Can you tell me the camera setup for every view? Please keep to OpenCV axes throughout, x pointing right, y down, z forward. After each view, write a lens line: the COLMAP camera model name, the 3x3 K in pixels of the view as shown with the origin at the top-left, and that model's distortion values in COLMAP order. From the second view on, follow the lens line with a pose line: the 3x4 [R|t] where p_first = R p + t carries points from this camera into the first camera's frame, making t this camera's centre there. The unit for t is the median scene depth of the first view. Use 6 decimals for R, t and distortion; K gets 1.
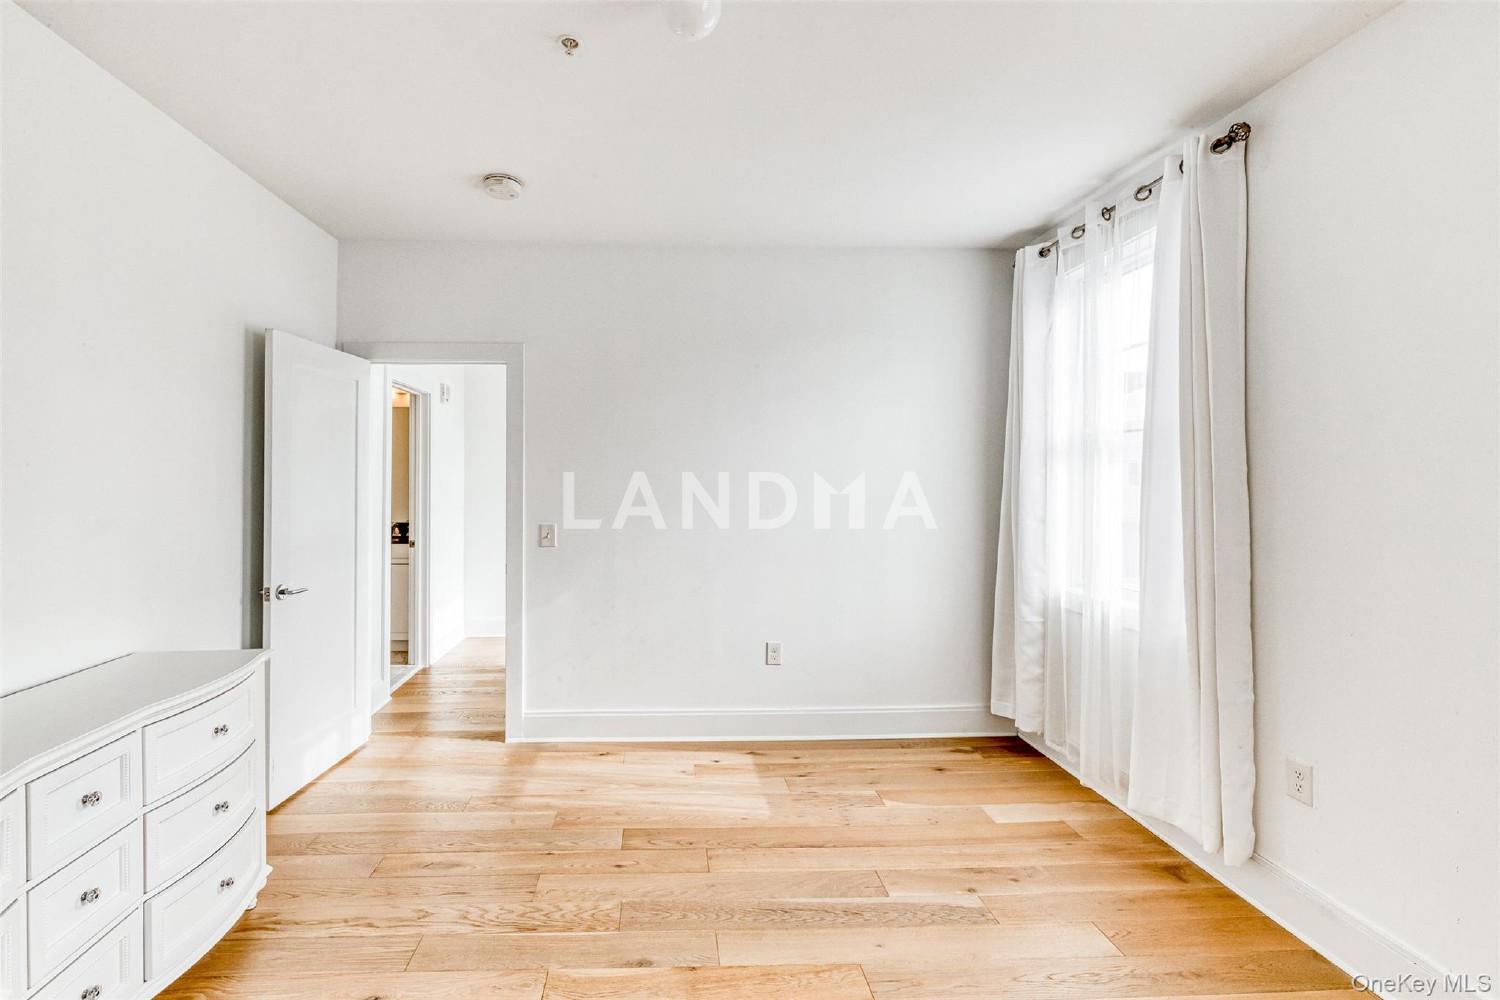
lens RADIAL K [[647.6, 0, 738.5], [0, 647.6, 477.5], [0, 0, 1]] dist [0.014301, 0.000704]
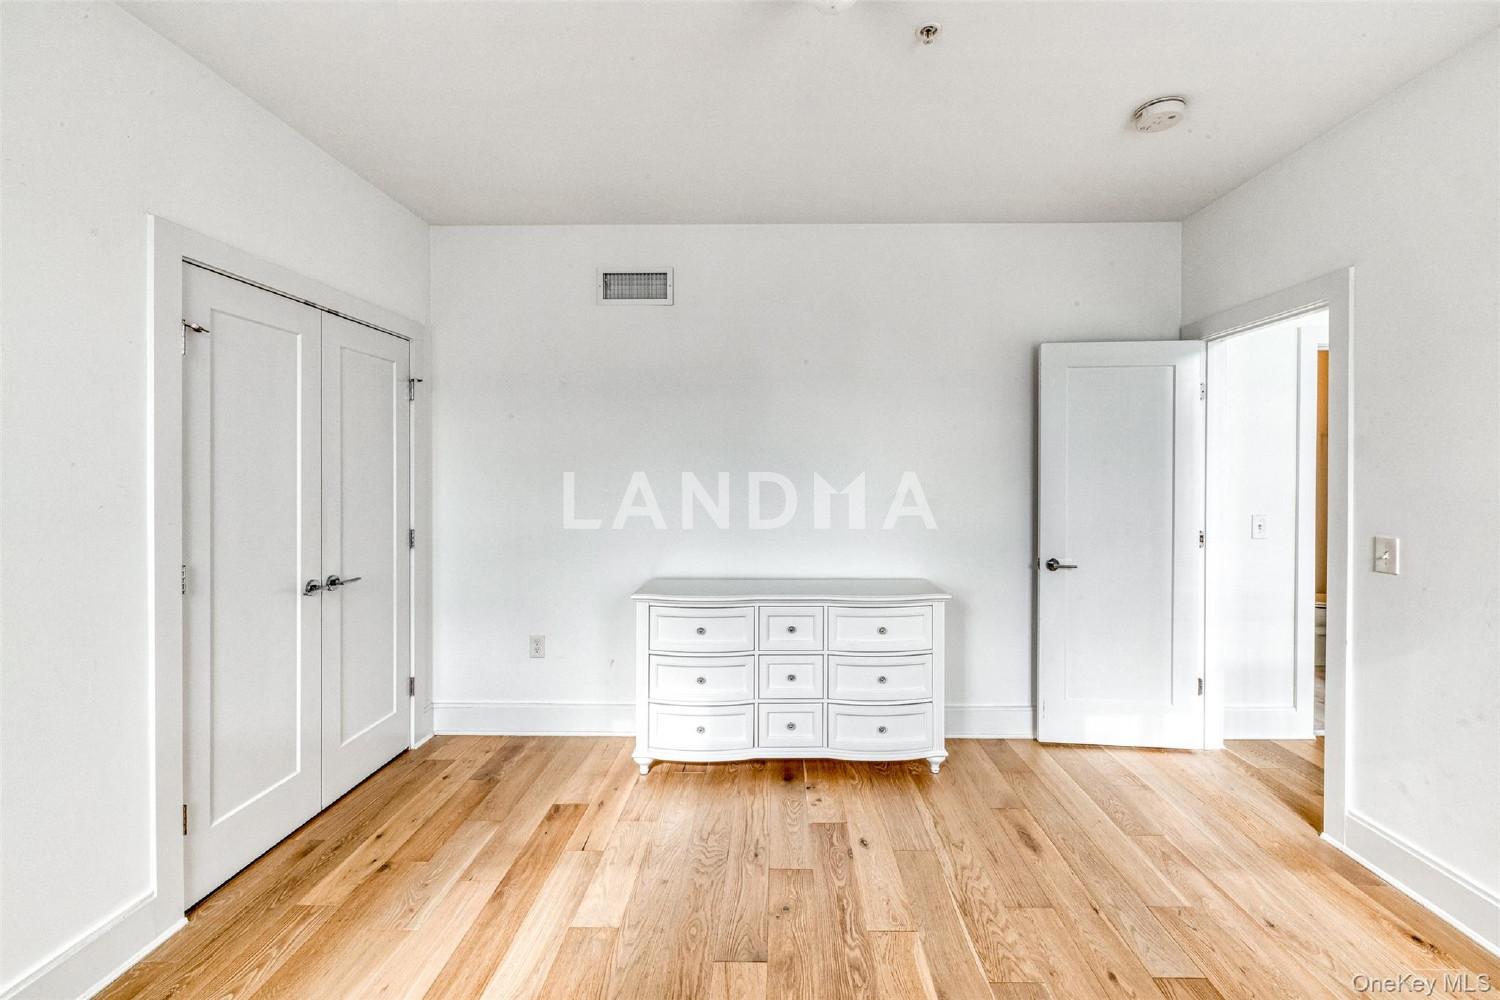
lens RADIAL K [[647.6, 0, 738.5], [0, 647.6, 477.5], [0, 0, 1]] dist [0.014301, 0.000704]
pose [[-0.089723, 0.009568, -0.995921, 0.500866], [0.003793, 0.999950, 0.009265, 0.005579], [0.995960, -0.002946, -0.089754, 0.521557]]
